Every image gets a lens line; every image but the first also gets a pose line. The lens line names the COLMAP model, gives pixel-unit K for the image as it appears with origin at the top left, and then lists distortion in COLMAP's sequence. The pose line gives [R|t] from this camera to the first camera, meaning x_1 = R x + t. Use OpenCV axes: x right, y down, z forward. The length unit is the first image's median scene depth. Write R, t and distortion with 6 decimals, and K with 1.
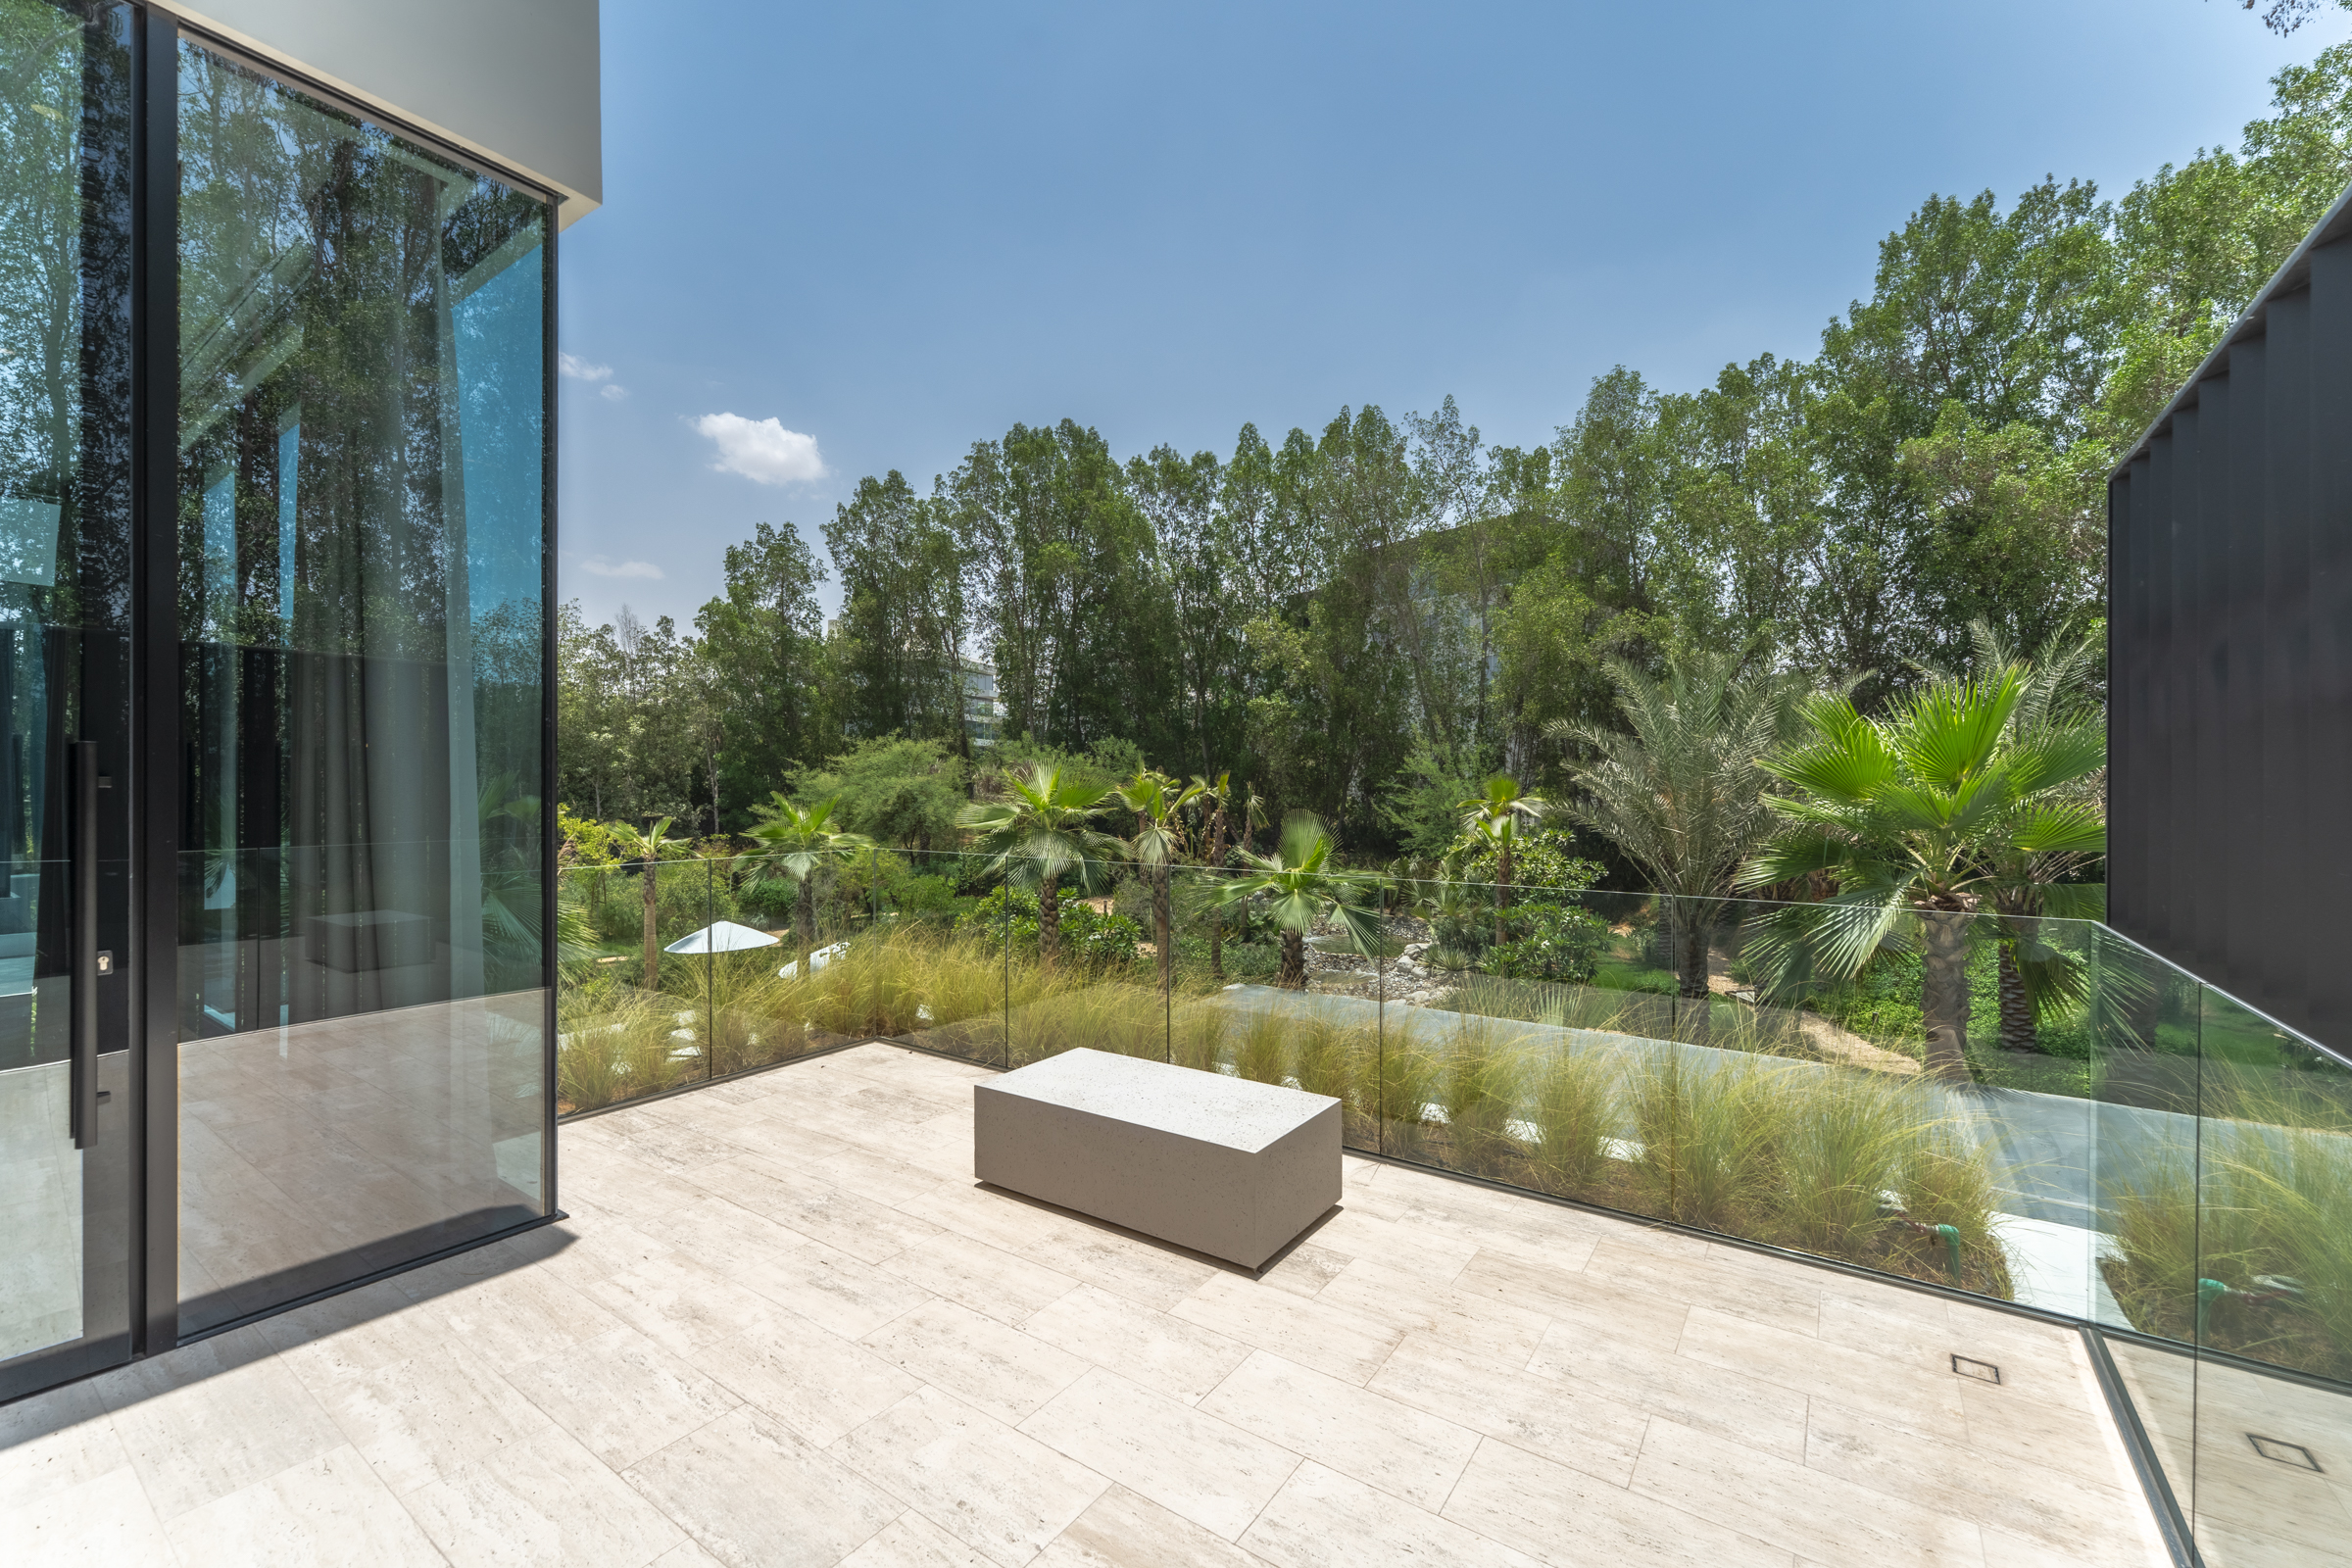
lens RADIAL K [[959.8, 0, 1174.8], [0, 959.8, 806.0], [0, 0, 1]] dist [-0.003989, -0.000352]
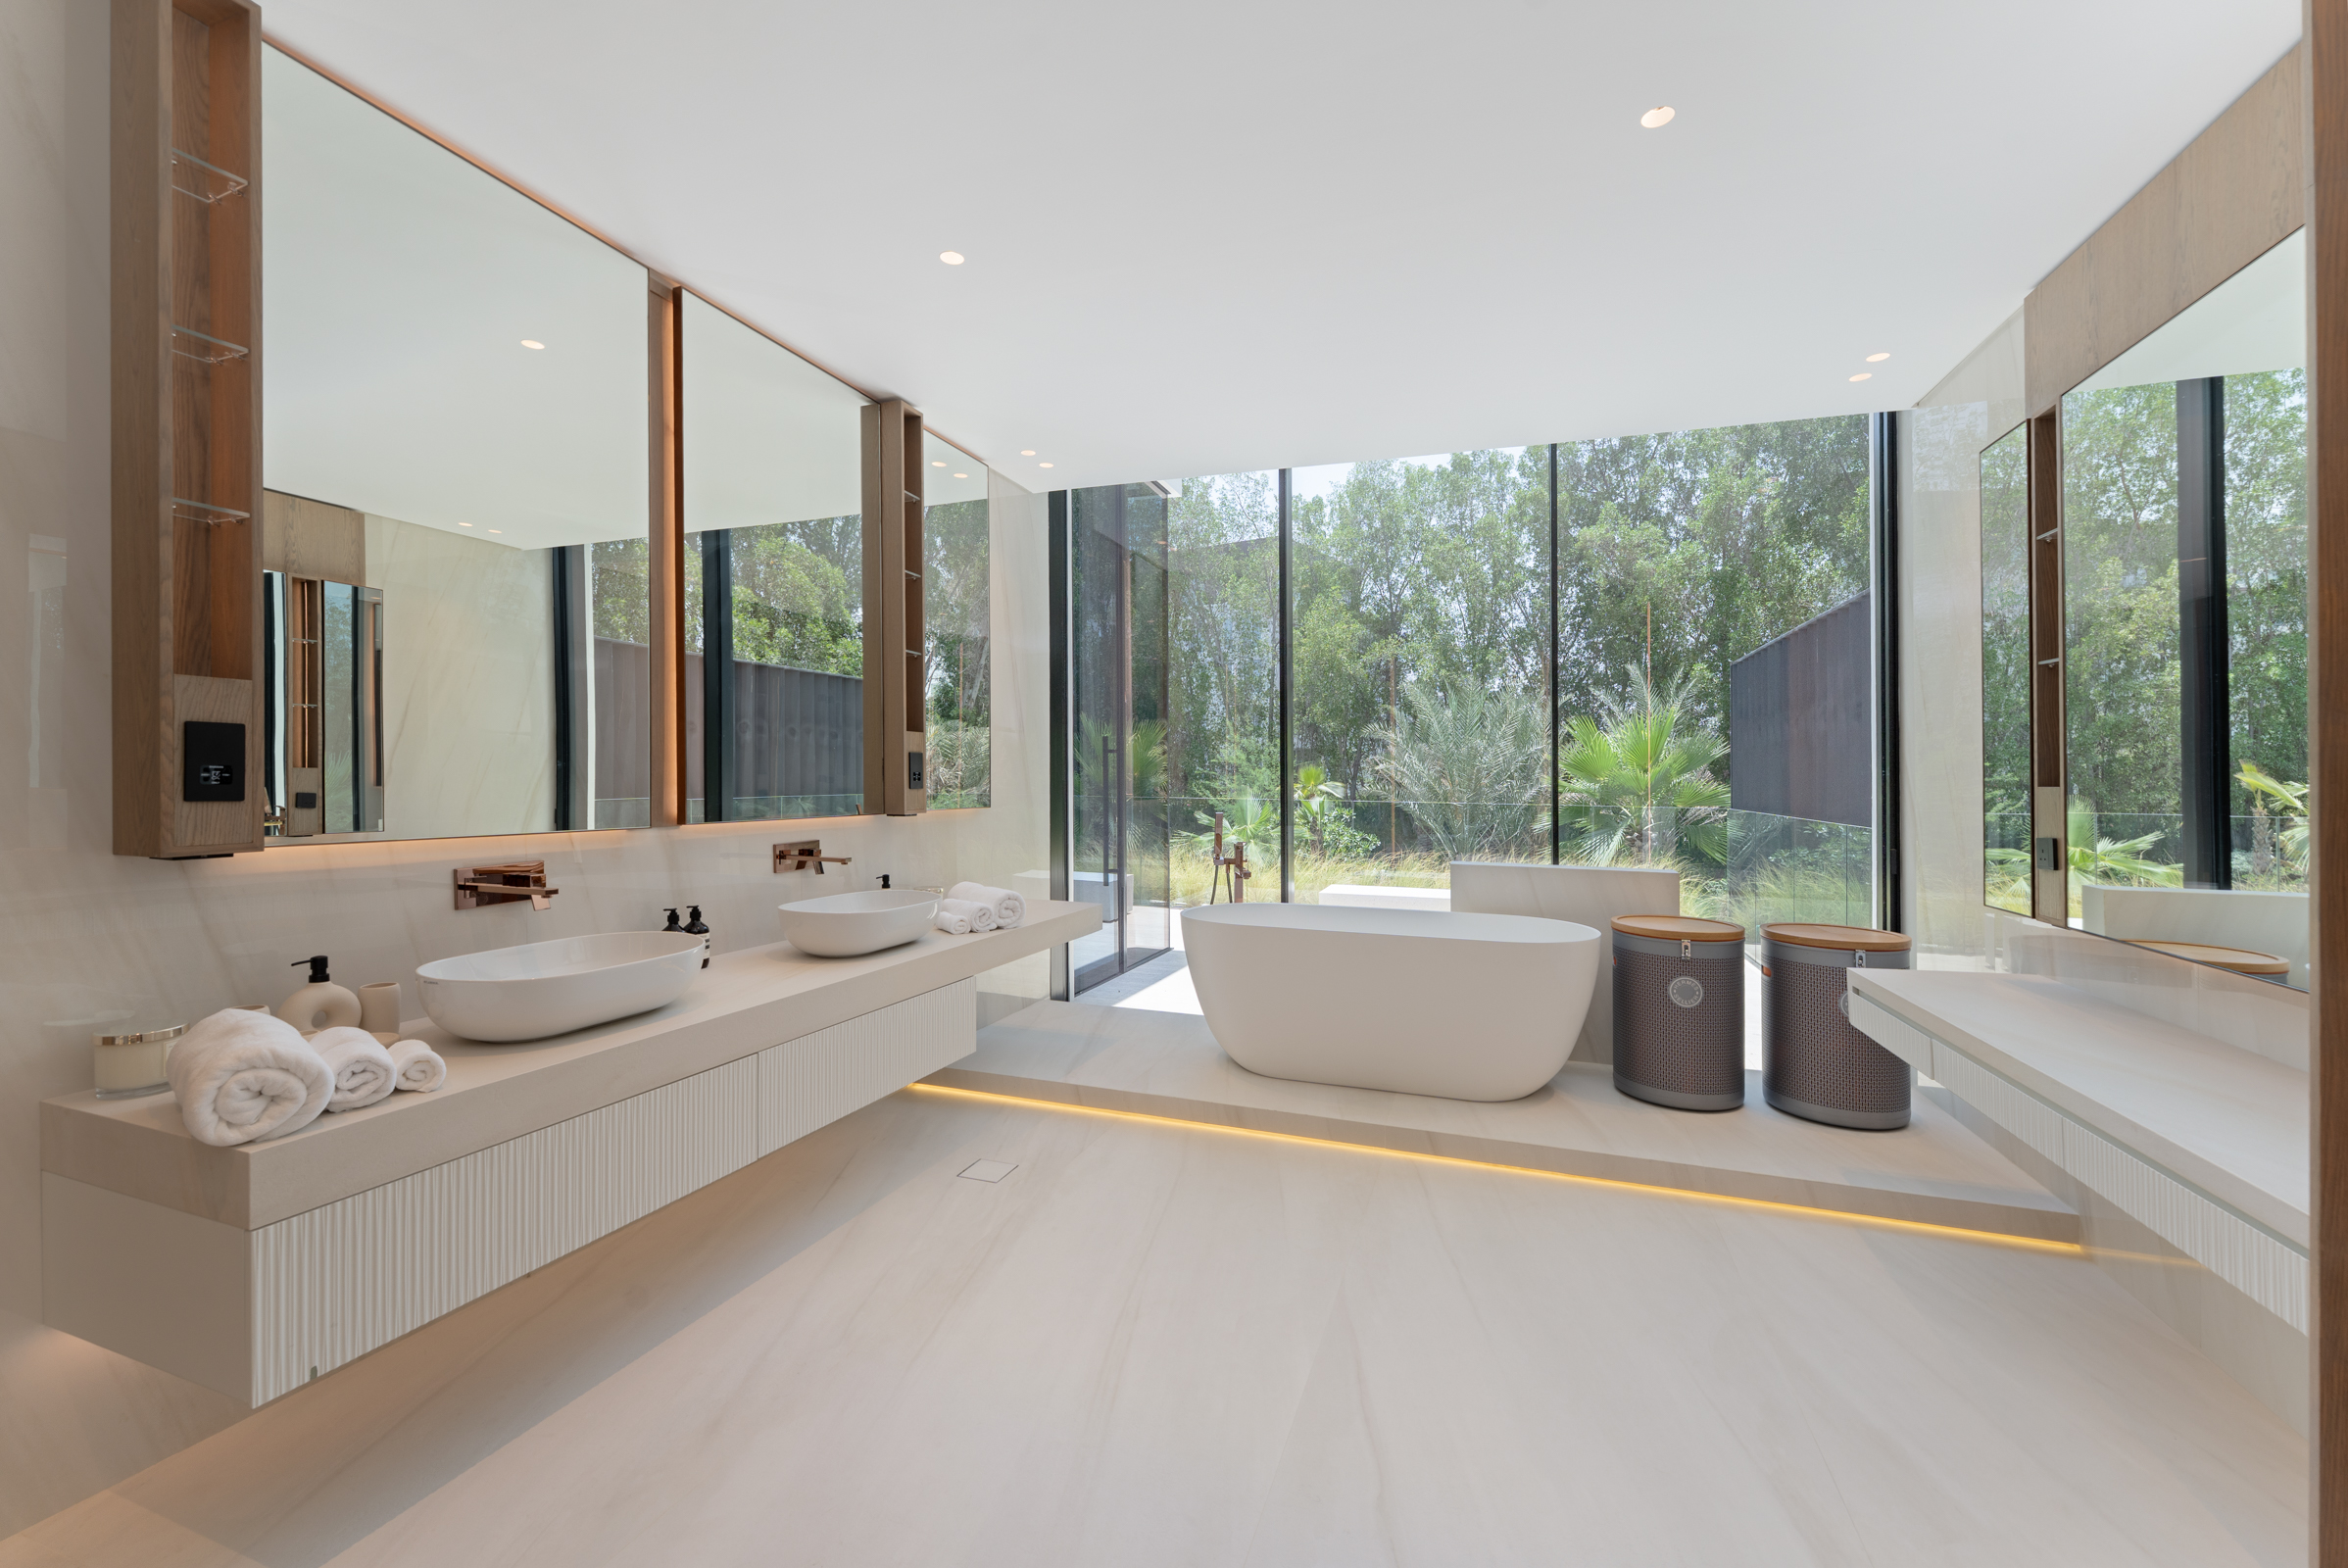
lens RADIAL K [[958.2, 0, 1170.9], [0, 958.2, 772.9], [0, 0, 1]] dist [-0.003989, -0.000352]
pose [[0.962972, 0.008161, 0.269477, -0.163741], [-0.002292, 0.999753, -0.022089, 0.006808], [-0.269591, 0.020653, 0.962754, -0.154324]]
